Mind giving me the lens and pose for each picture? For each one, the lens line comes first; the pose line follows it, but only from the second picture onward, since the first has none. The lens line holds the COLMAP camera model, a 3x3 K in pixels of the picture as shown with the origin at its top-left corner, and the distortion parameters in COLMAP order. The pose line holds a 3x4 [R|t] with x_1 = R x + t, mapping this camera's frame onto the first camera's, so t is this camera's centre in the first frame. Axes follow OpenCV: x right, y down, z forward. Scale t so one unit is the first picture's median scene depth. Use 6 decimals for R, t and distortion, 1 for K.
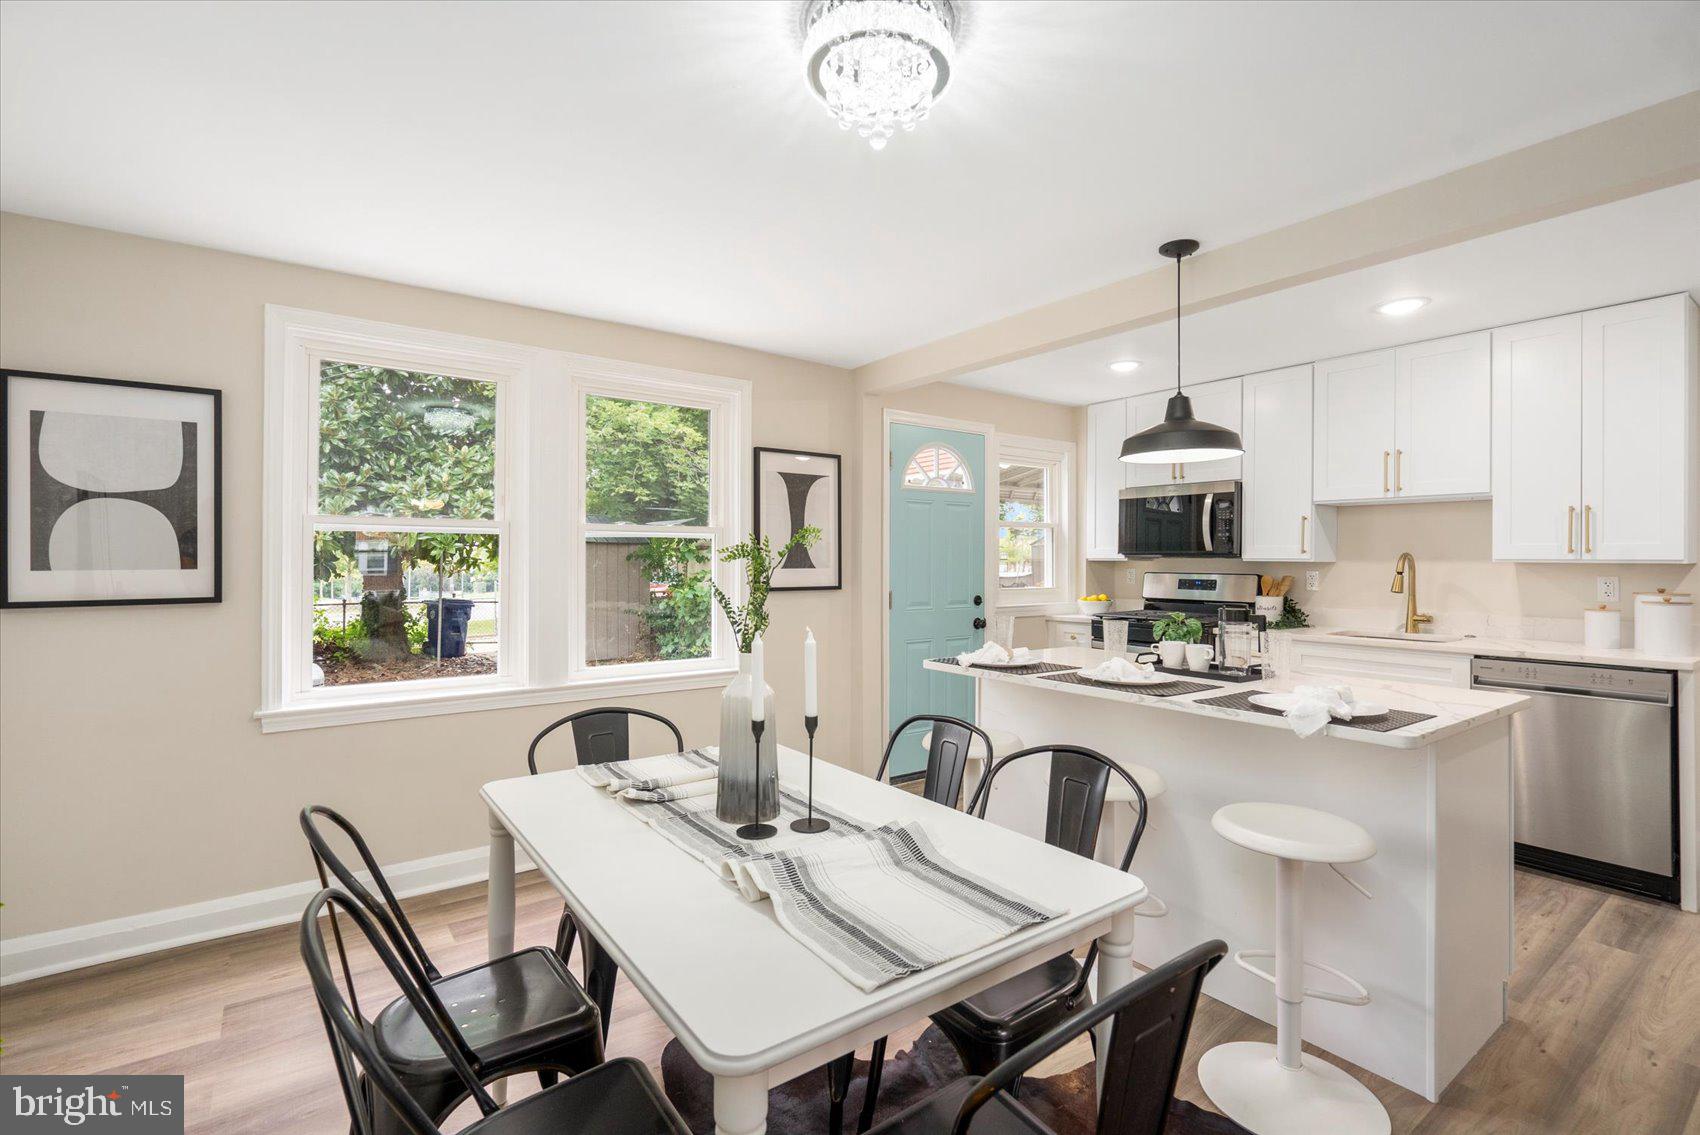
lens RADIAL K [[793.7, 0, 854.6], [0, 793.7, 564.3], [0, 0, 1]] dist [0.025780, 0.000893]
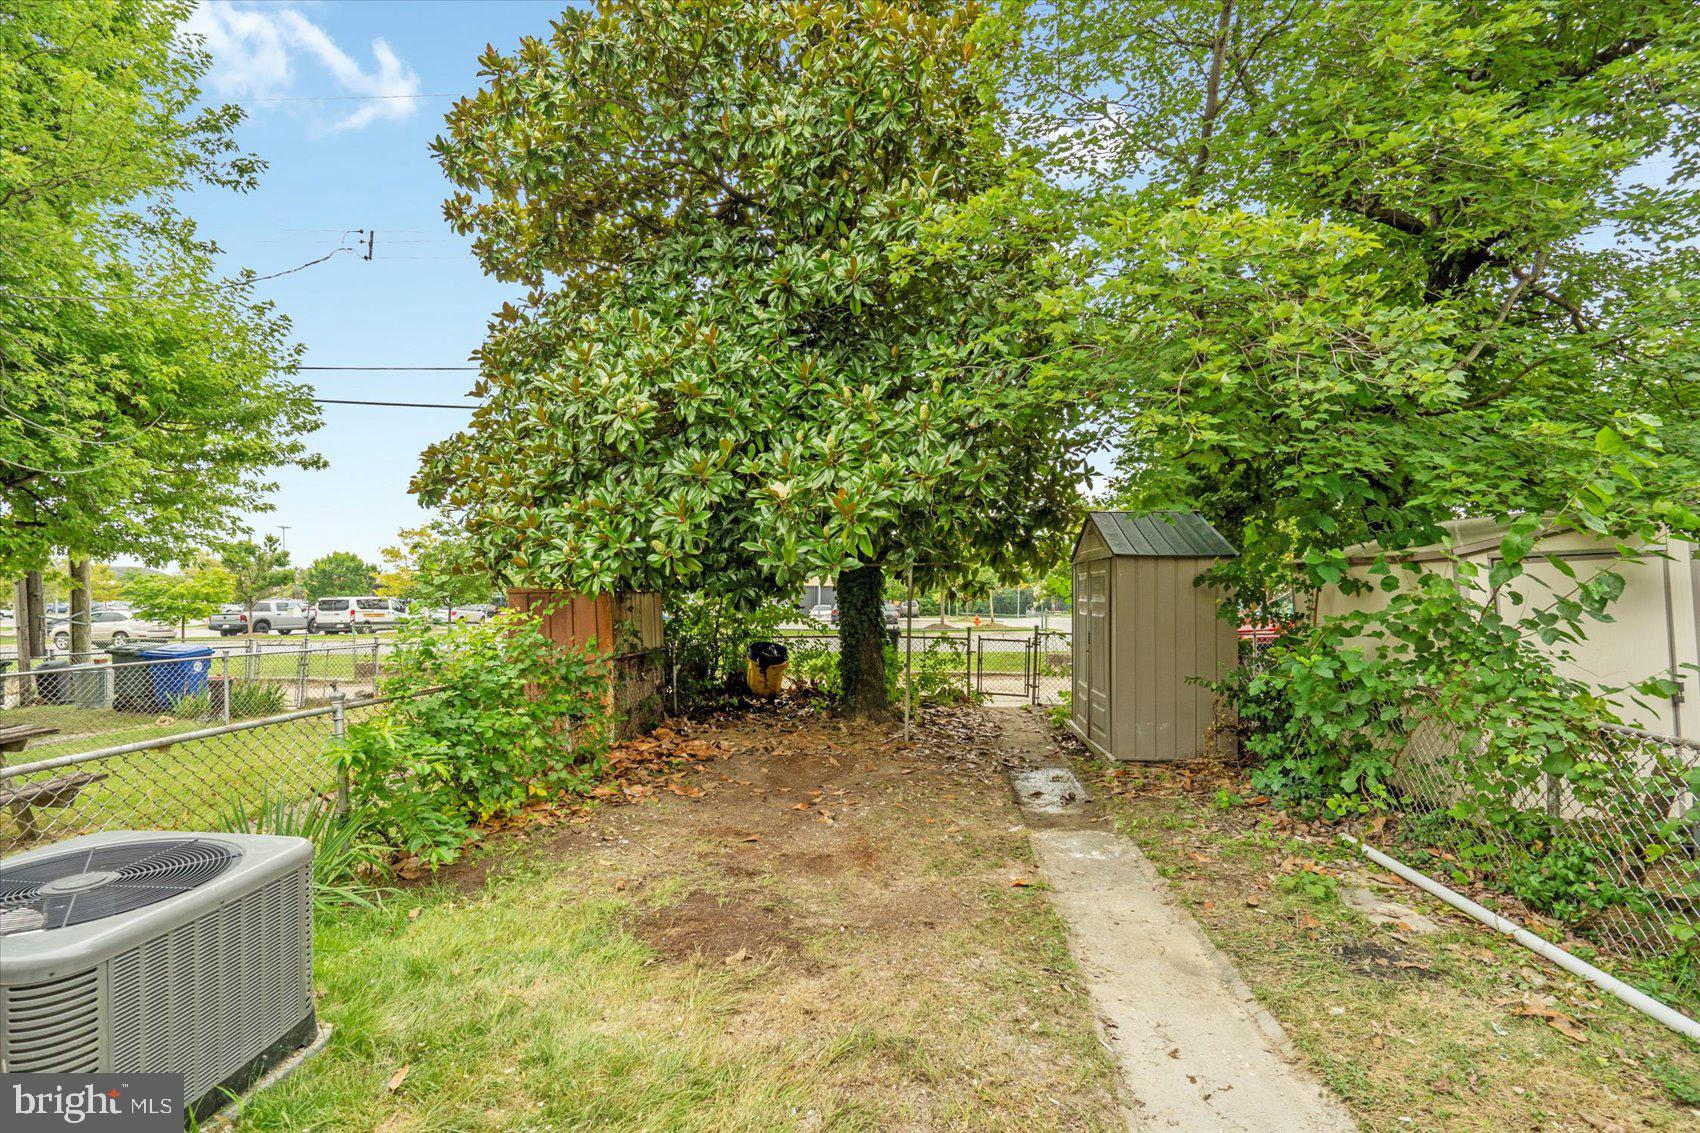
lens RADIAL K [[764.5, 0, 853.0], [0, 764.5, 582.4], [0, 0, 1]] dist [0.000189, 0.000122]
pose [[0.731230, 0.001193, -0.682130, -0.268118], [-0.004580, 0.999985, -0.003161, -0.013898], [0.682116, 0.005436, 0.731224, 1.254718]]
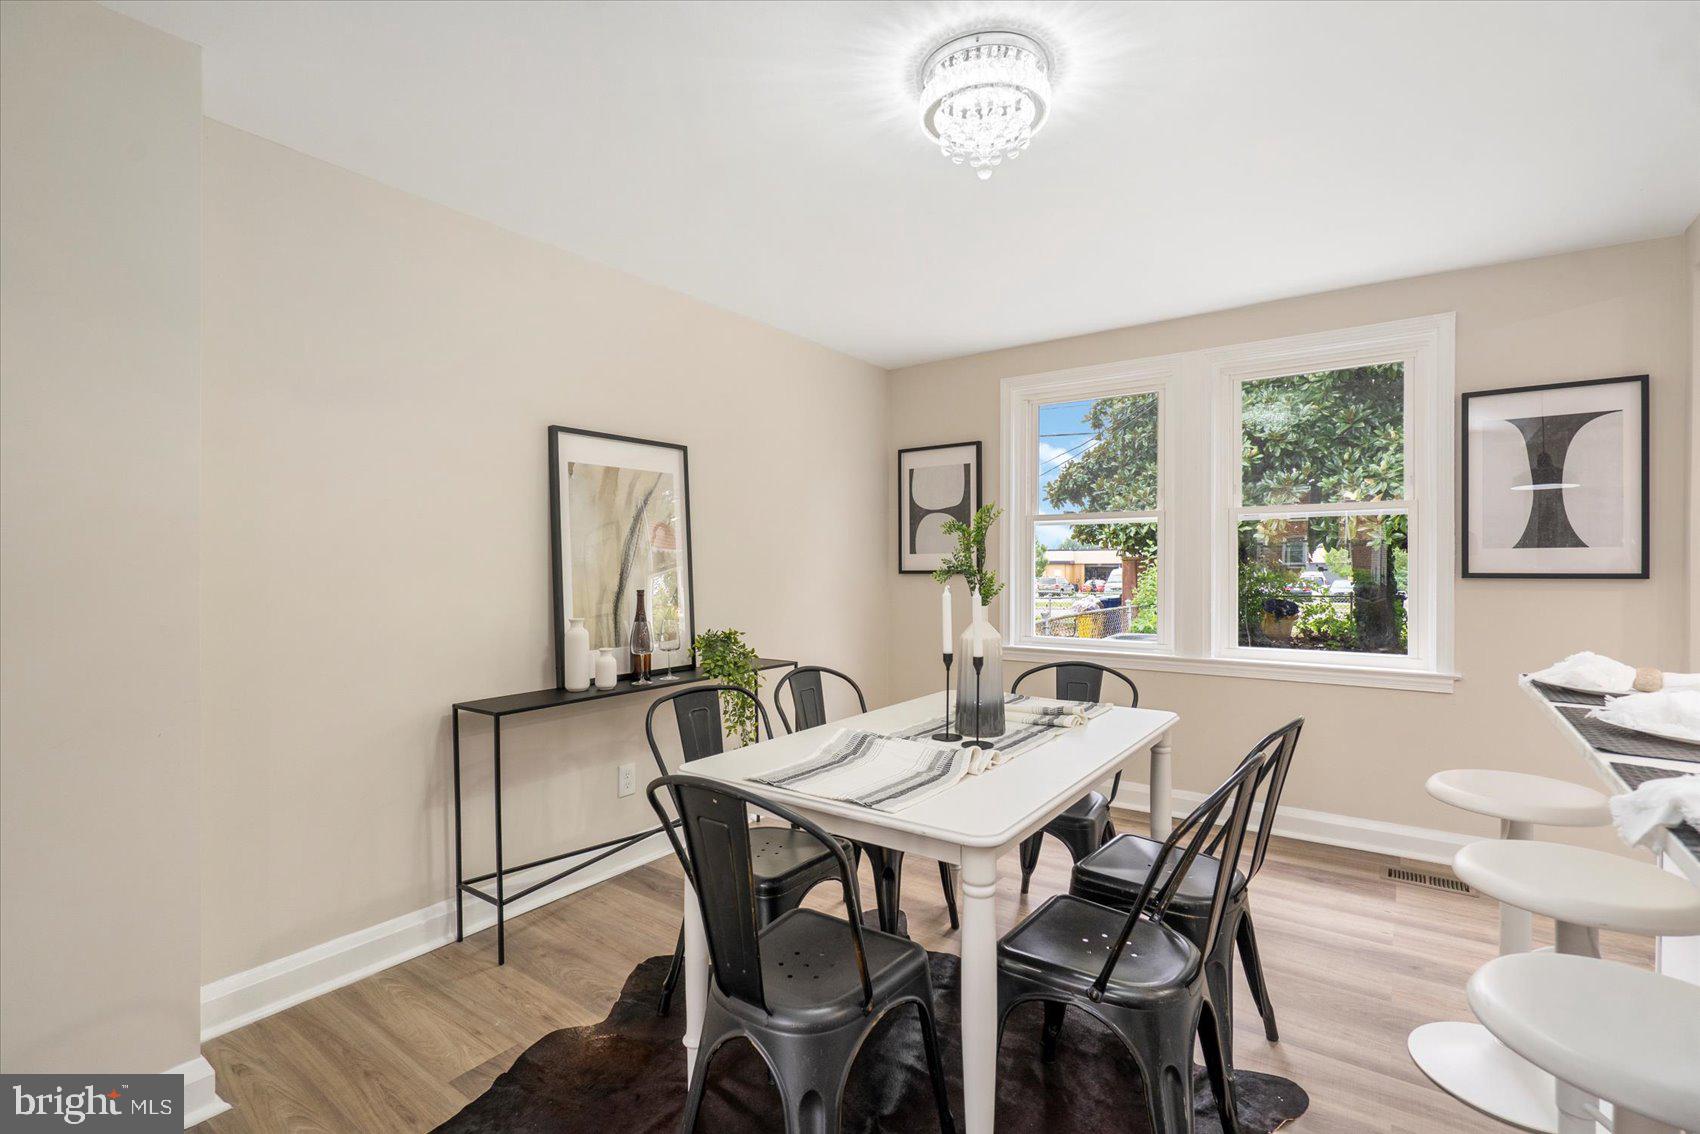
lens RADIAL K [[793.7, 0, 854.6], [0, 793.7, 563.8], [0, 0, 1]] dist [0.025780, 0.000893]
pose [[0.324008, 0.000458, -0.946054, 0.406828], [0.001524, 0.999998, 0.001006, 0.017418], [0.946053, -0.001767, 0.324006, 0.161856]]
